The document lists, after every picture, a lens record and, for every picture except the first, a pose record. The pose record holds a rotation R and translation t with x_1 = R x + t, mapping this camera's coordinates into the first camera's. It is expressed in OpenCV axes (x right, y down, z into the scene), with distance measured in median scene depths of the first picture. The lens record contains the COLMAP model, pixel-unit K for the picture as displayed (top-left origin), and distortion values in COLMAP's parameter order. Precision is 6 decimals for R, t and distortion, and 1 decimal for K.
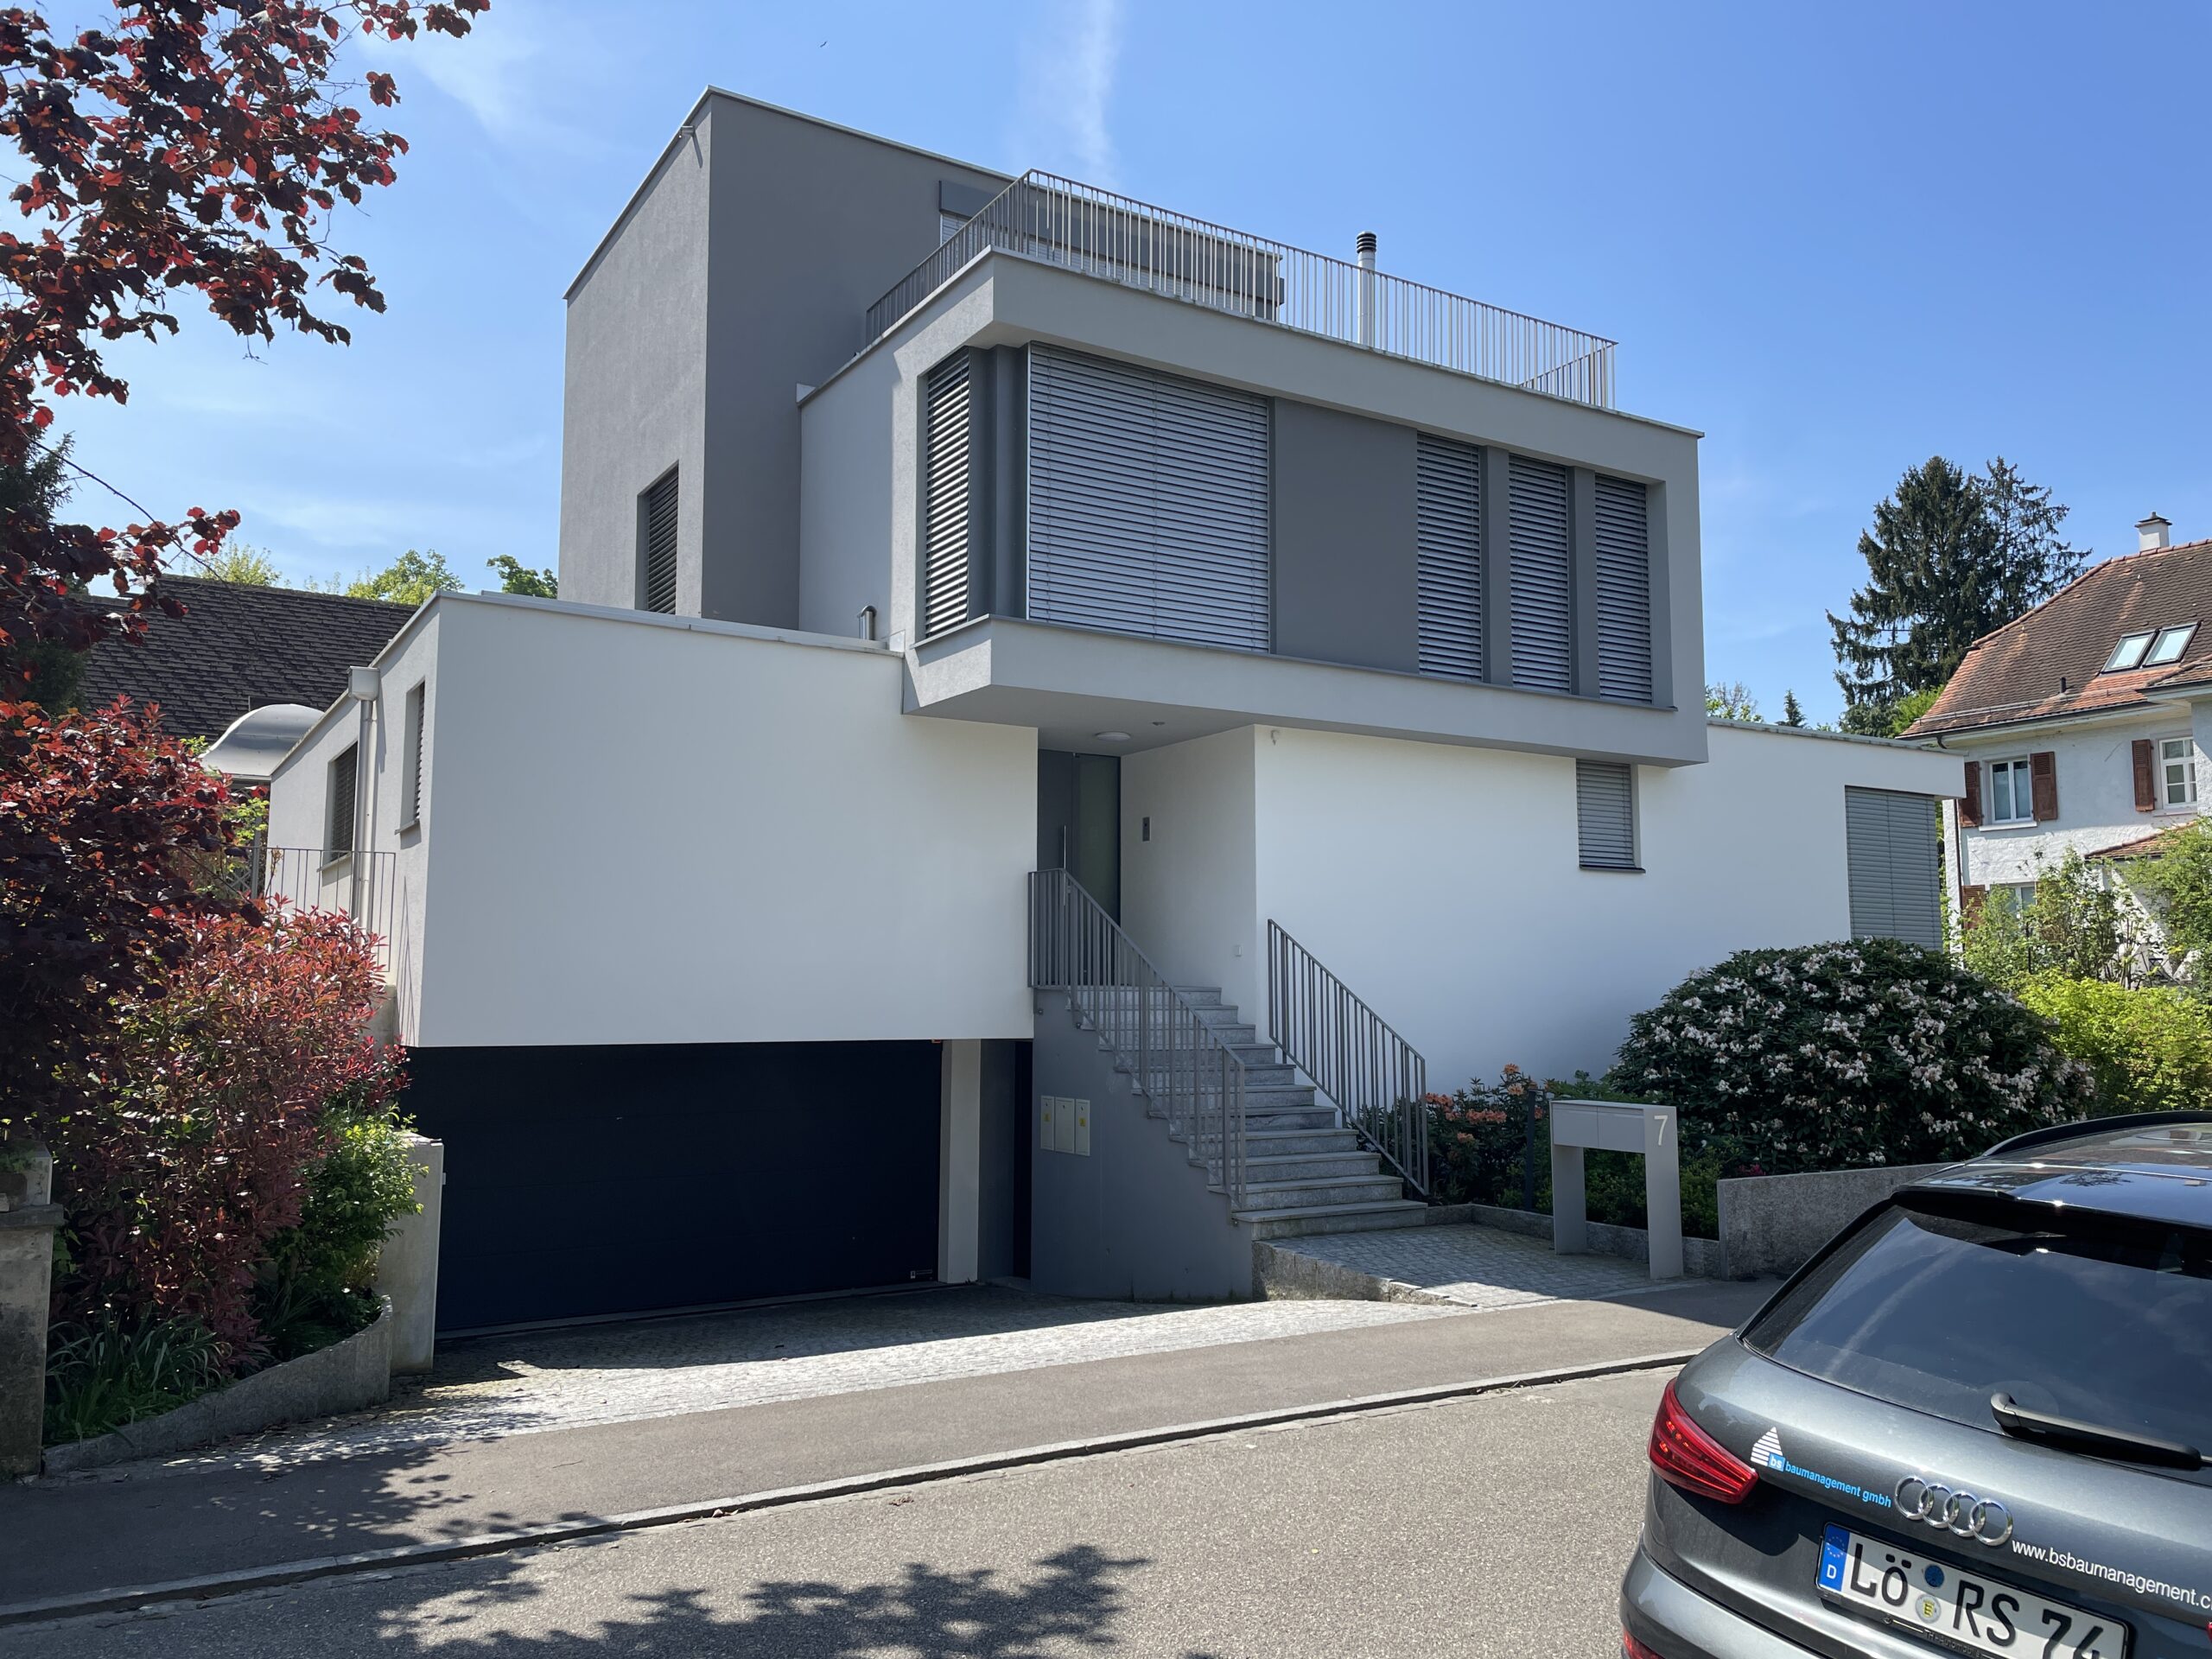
lens RADIAL K [[1678.2, 0, 1106.0], [0, 1678.2, 829.5], [0, 0, 1]] dist [0.109243, -0.146123]
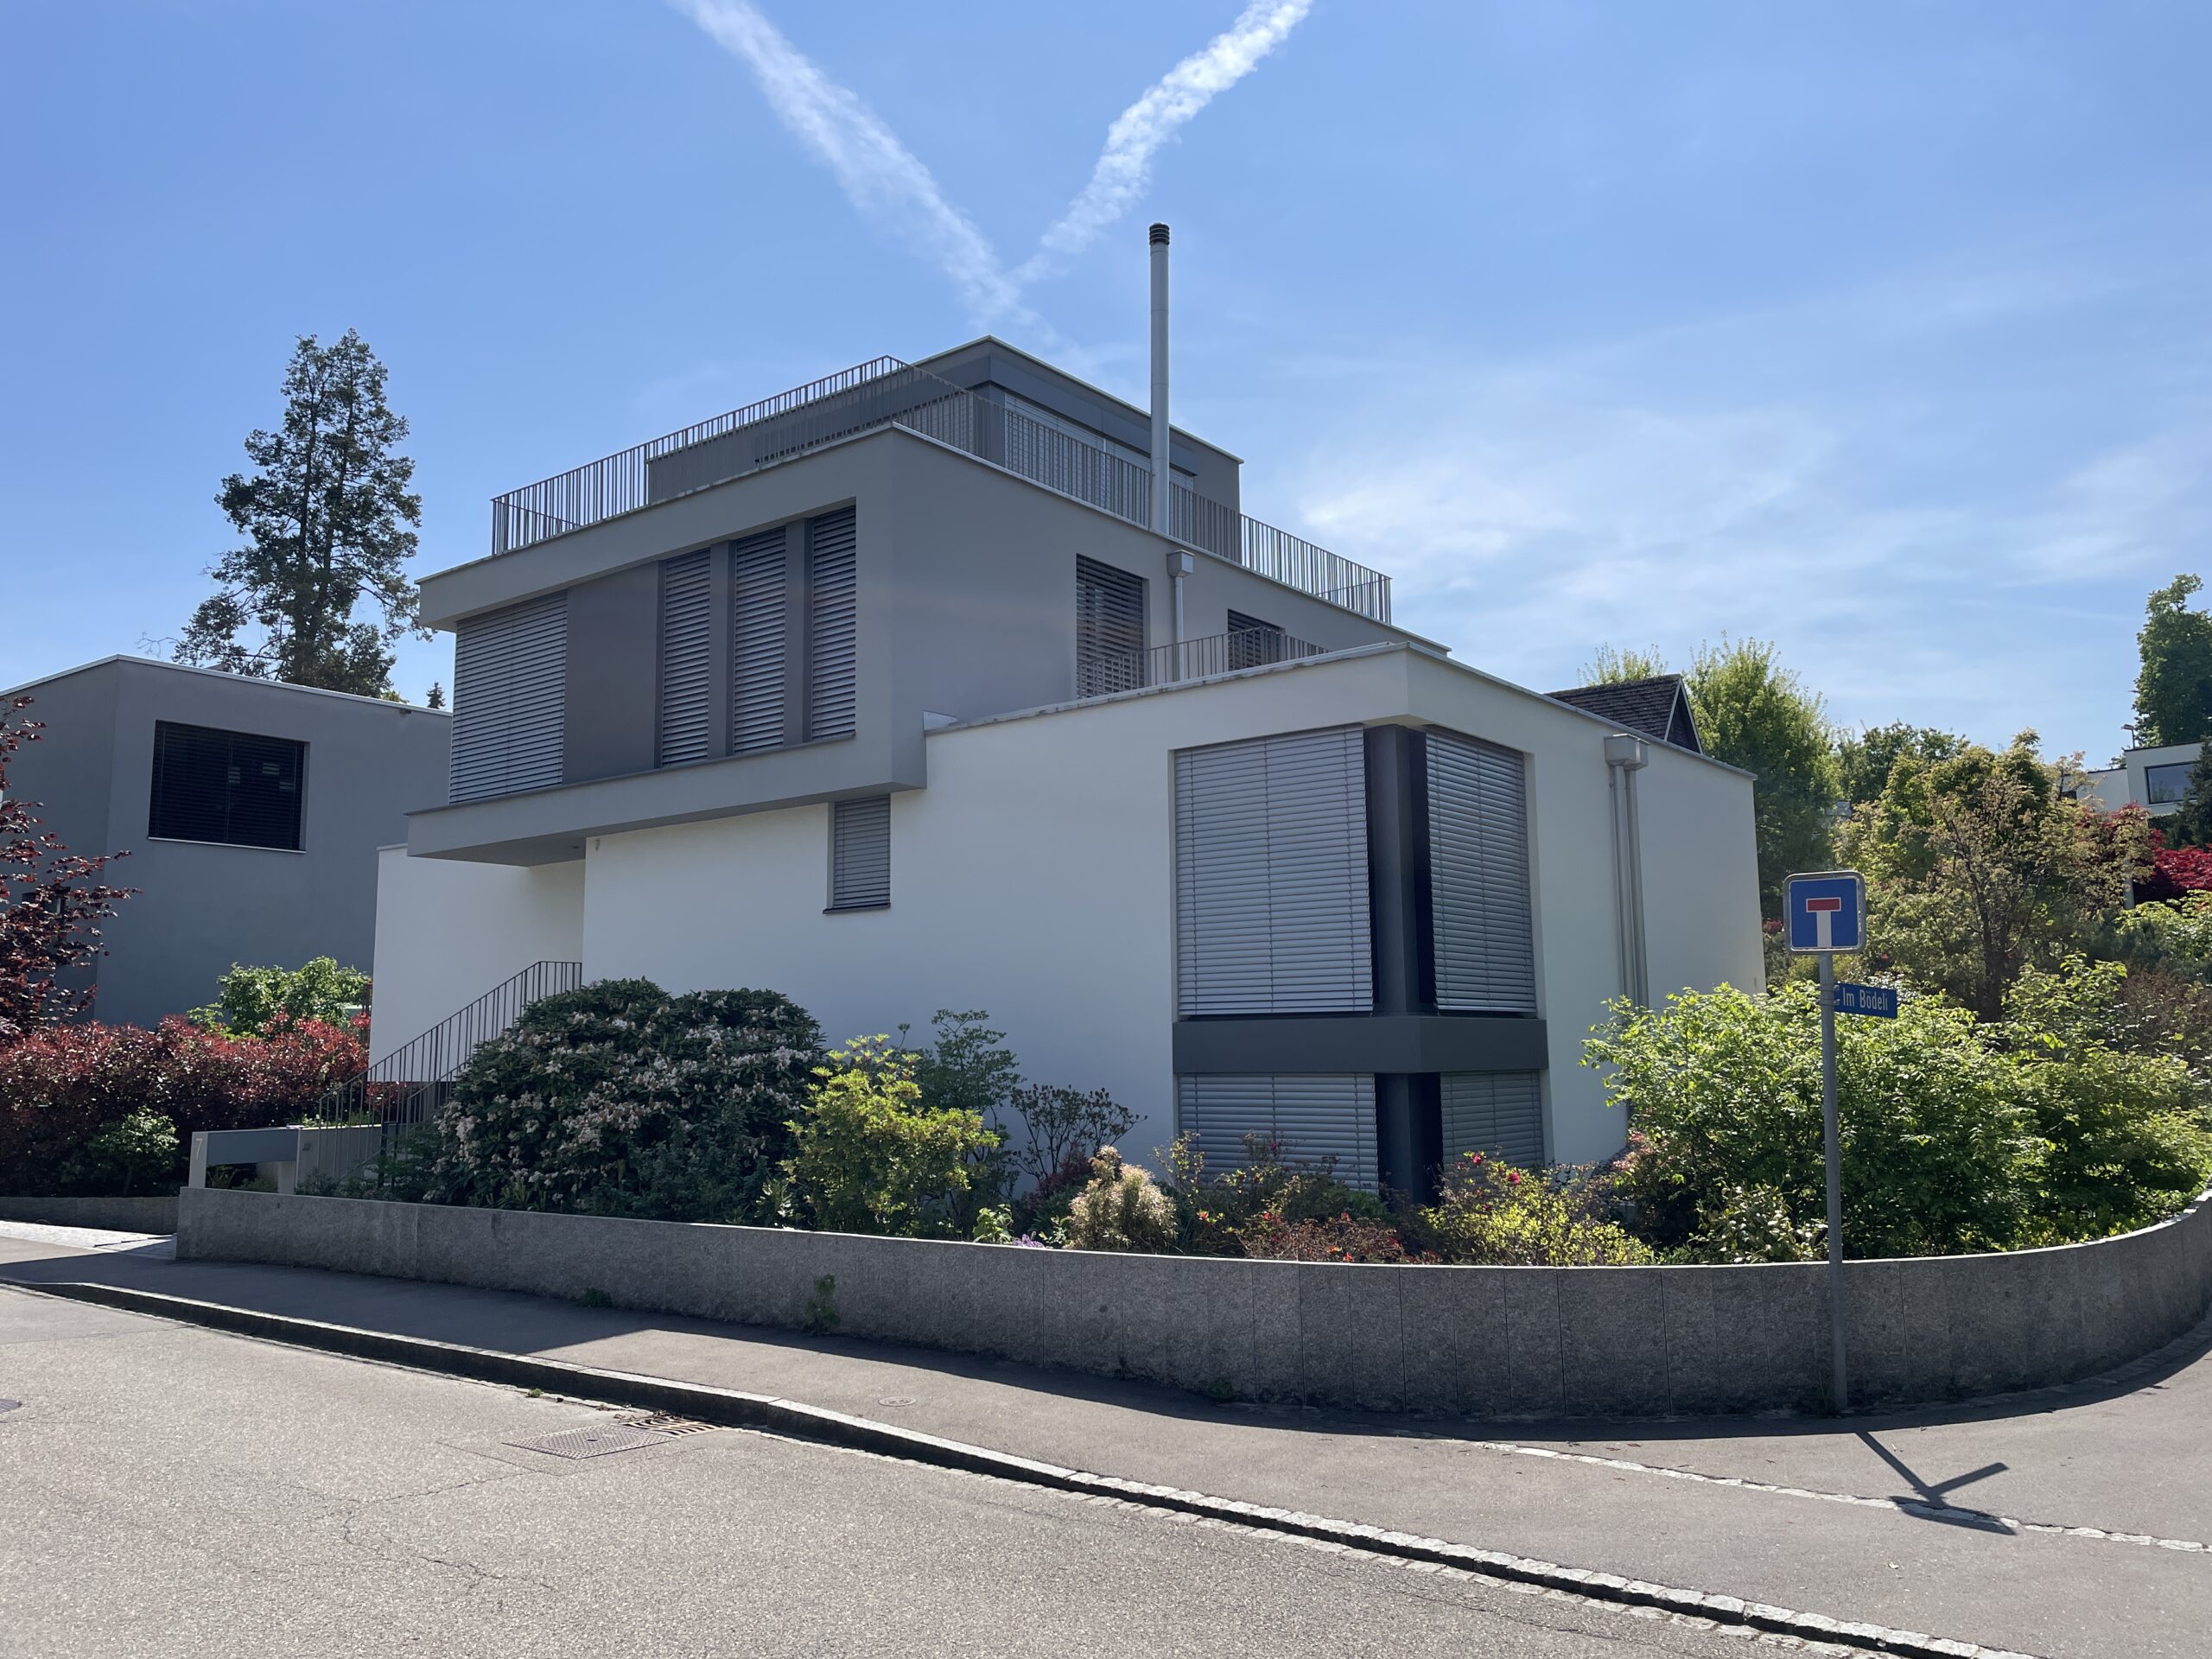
lens RADIAL K [[1668.5, 0, 1106.0], [0, 1668.5, 829.5], [0, 0, 1]] dist [0.033249, 0.001212]
pose [[0.355533, -0.134585, -0.924923, 1.241280], [0.104391, 0.989105, -0.103797, 0.092727], [0.928816, -0.059650, 0.365709, 0.787943]]
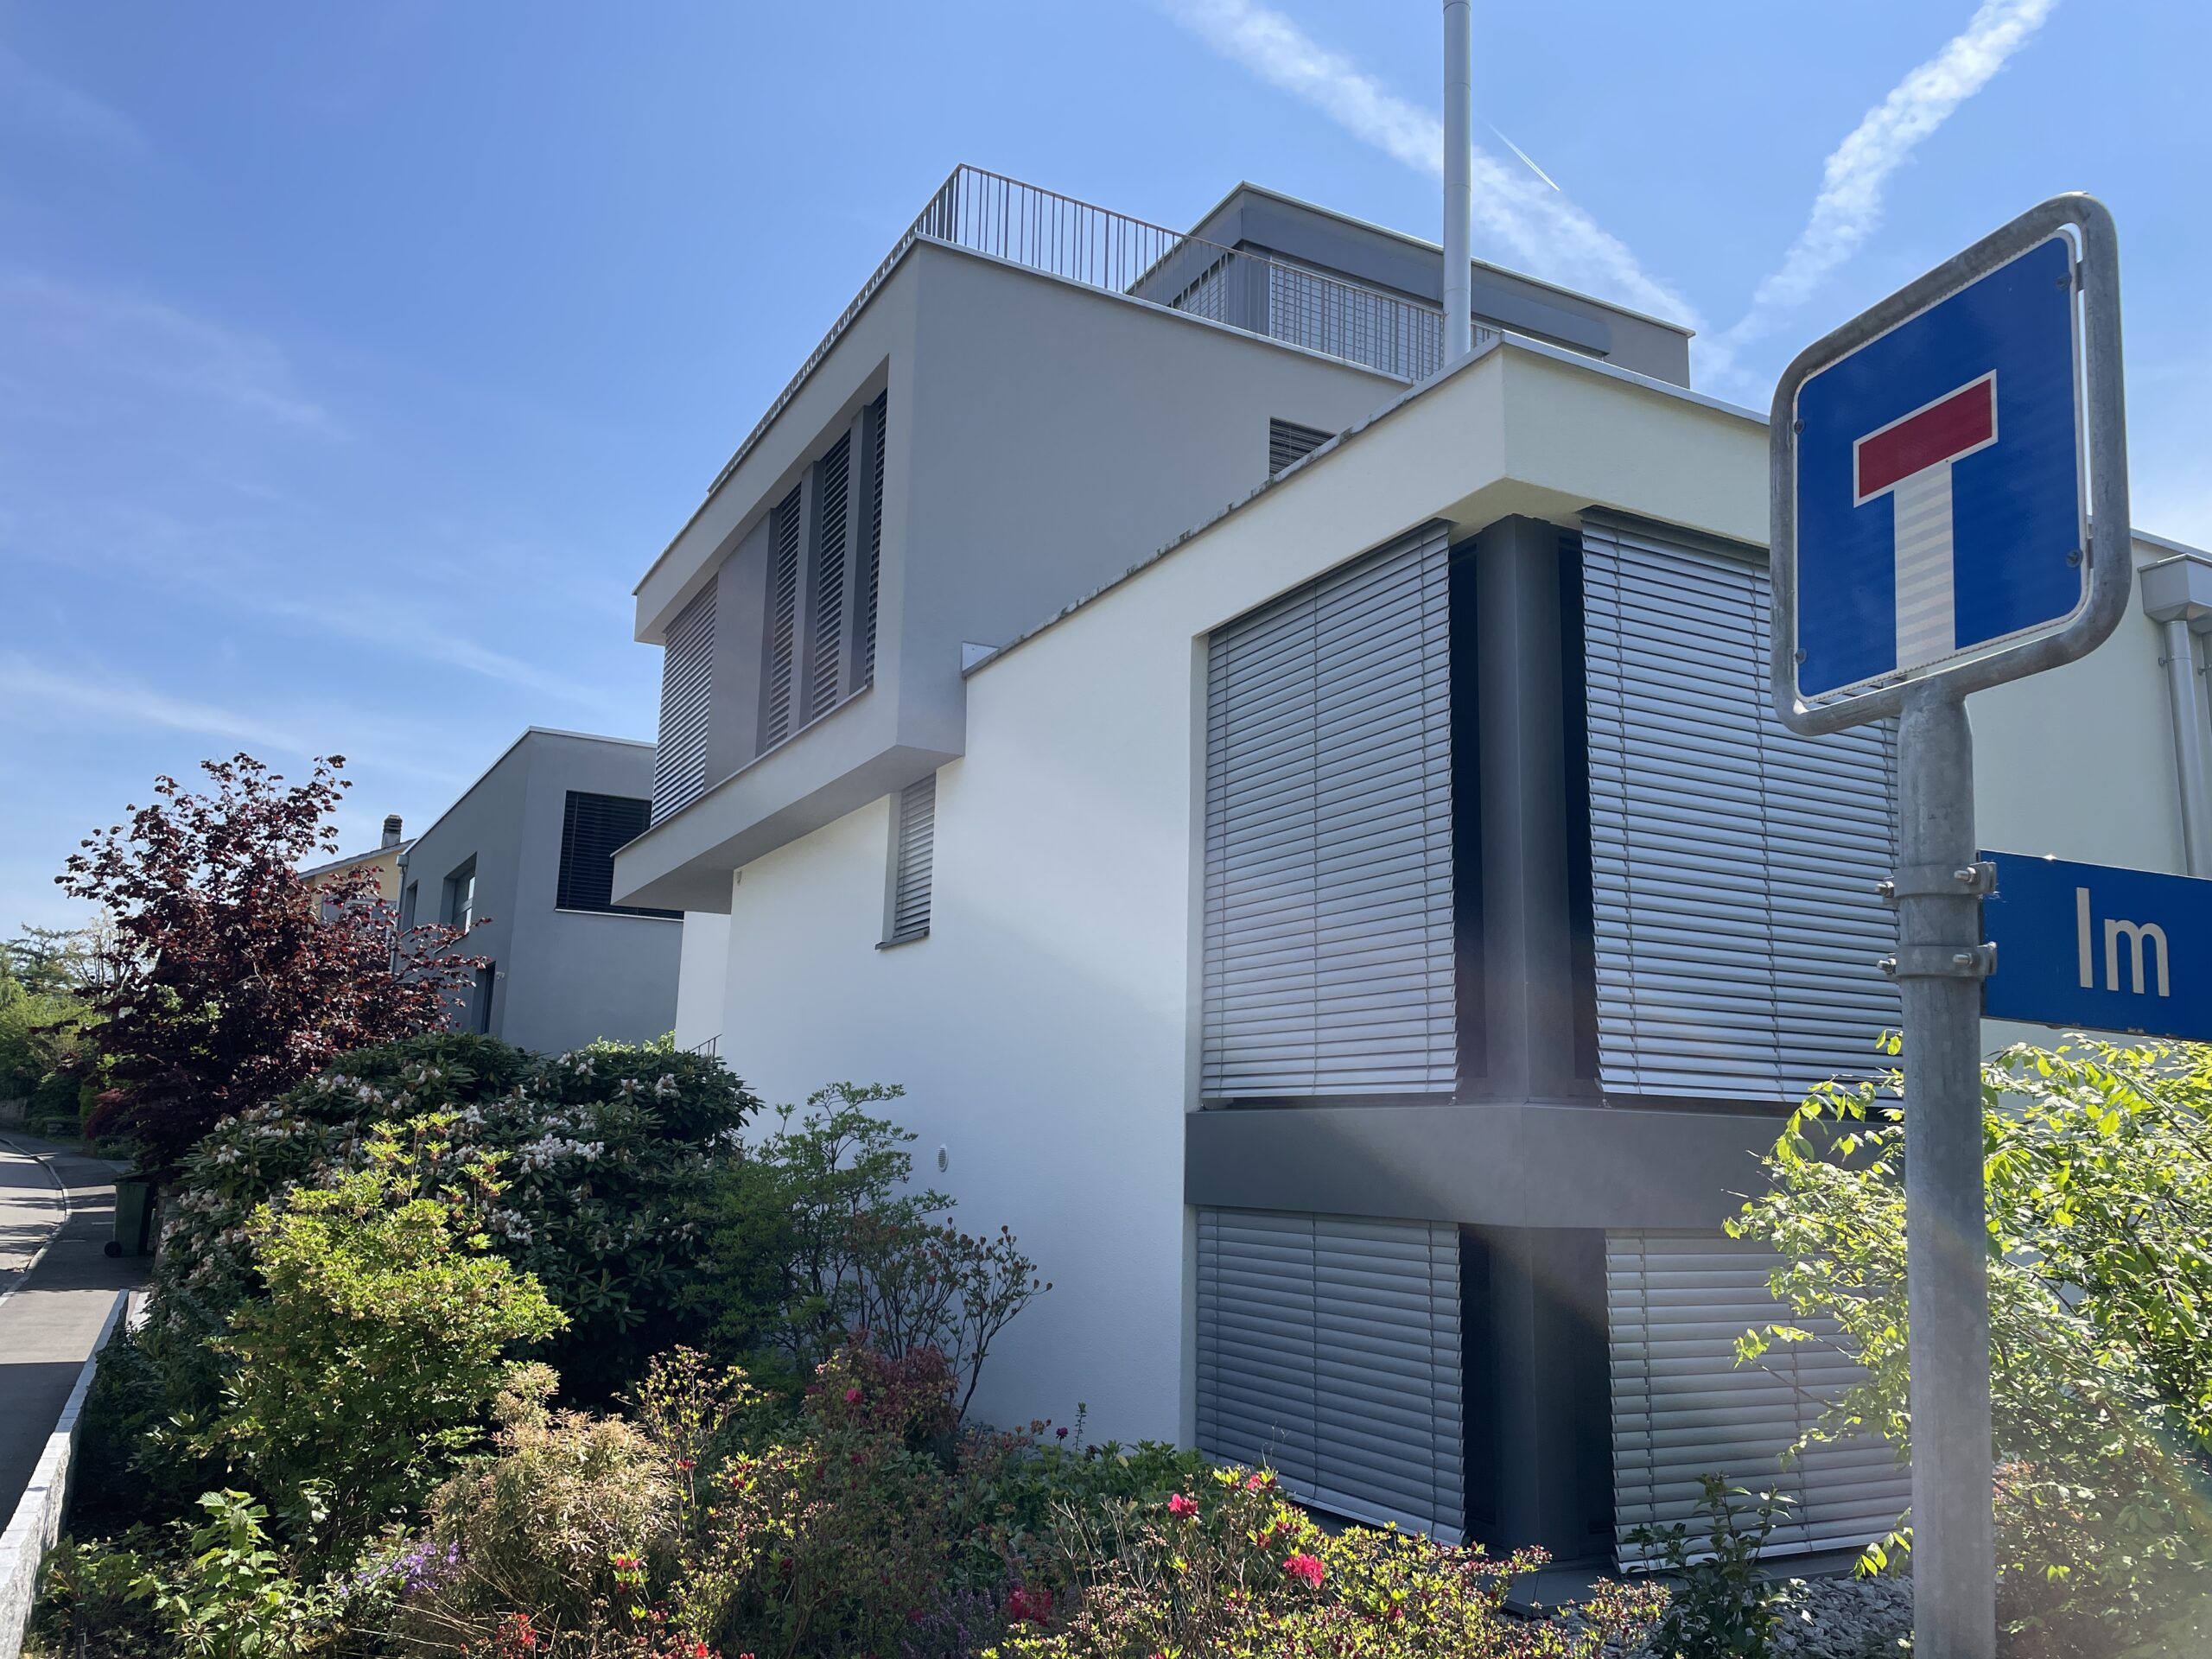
lens RADIAL K [[1678.2, 0, 1106.0], [0, 1678.2, 829.5], [0, 0, 1]] dist [0.109243, -0.146123]
pose [[-0.053043, -0.199685, -0.978424, 0.949066], [0.068893, 0.976737, -0.203075, 0.122026], [0.996213, -0.078178, -0.038052, 1.117741]]
